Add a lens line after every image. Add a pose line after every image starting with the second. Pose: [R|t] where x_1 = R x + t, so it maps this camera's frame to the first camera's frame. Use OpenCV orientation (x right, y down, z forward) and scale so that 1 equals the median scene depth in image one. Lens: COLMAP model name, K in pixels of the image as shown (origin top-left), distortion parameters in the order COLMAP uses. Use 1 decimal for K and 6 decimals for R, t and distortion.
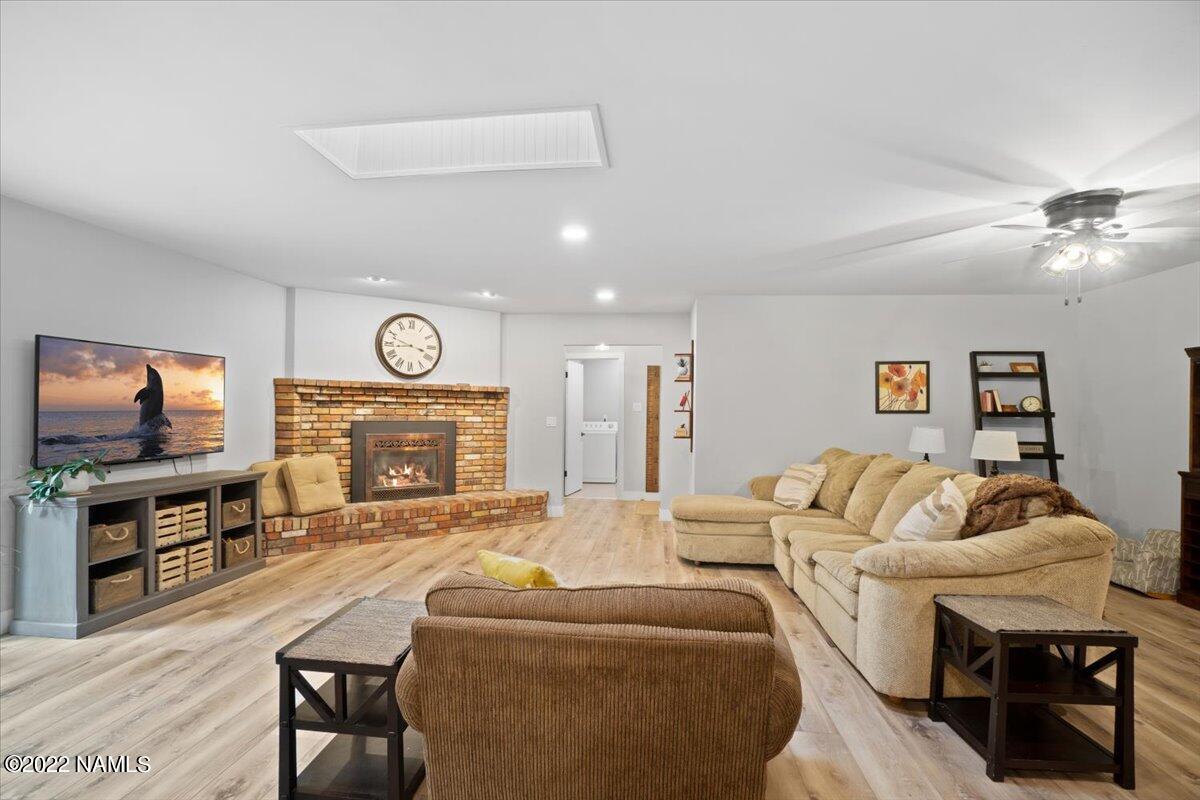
lens RADIAL K [[528.9, 0, 599.0], [0, 528.9, 413.4], [0, 0, 1]] dist [-0.067375, 0.027847]
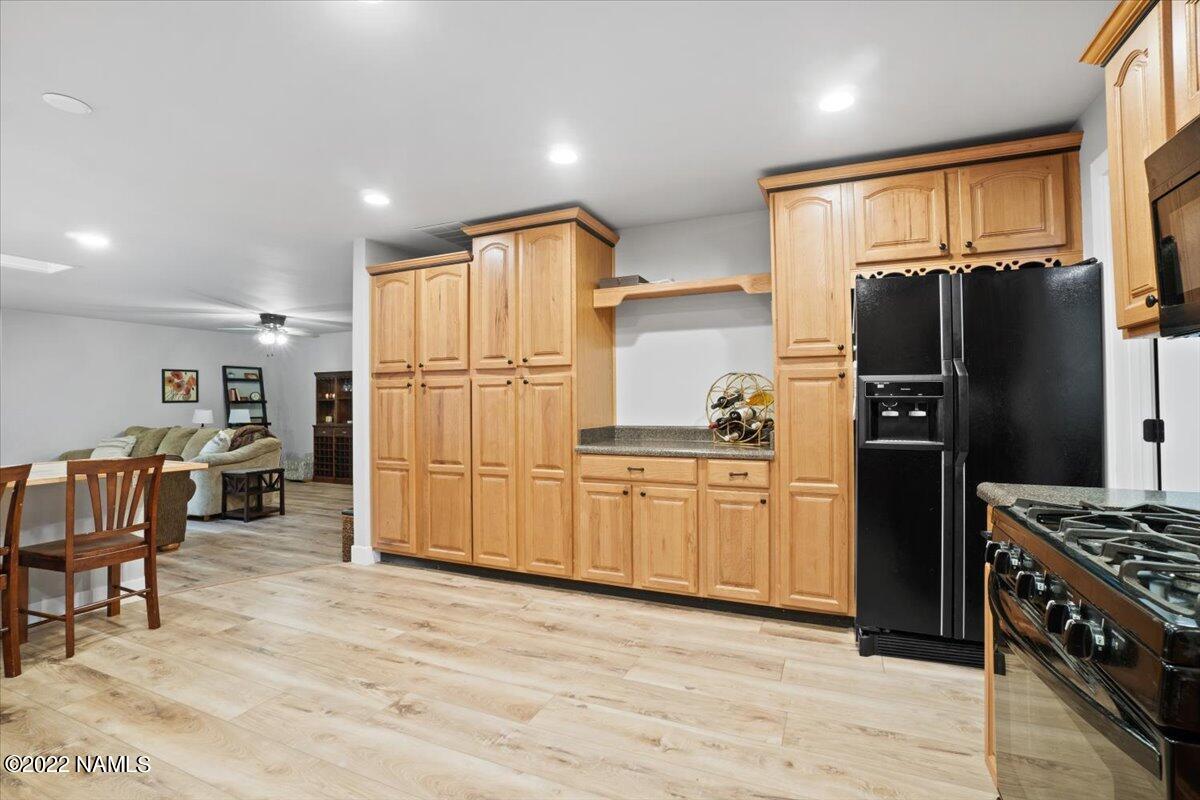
lens RADIAL K [[548.7, 0, 600.4], [0, 548.7, 390.3], [0, 0, 1]] dist [-0.033117, 0.000414]
pose [[0.299970, 0.006015, 0.953930, -0.681138], [0.016373, 0.999800, -0.011453, 0.003168], [-0.953808, 0.019055, 0.299812, -0.817450]]
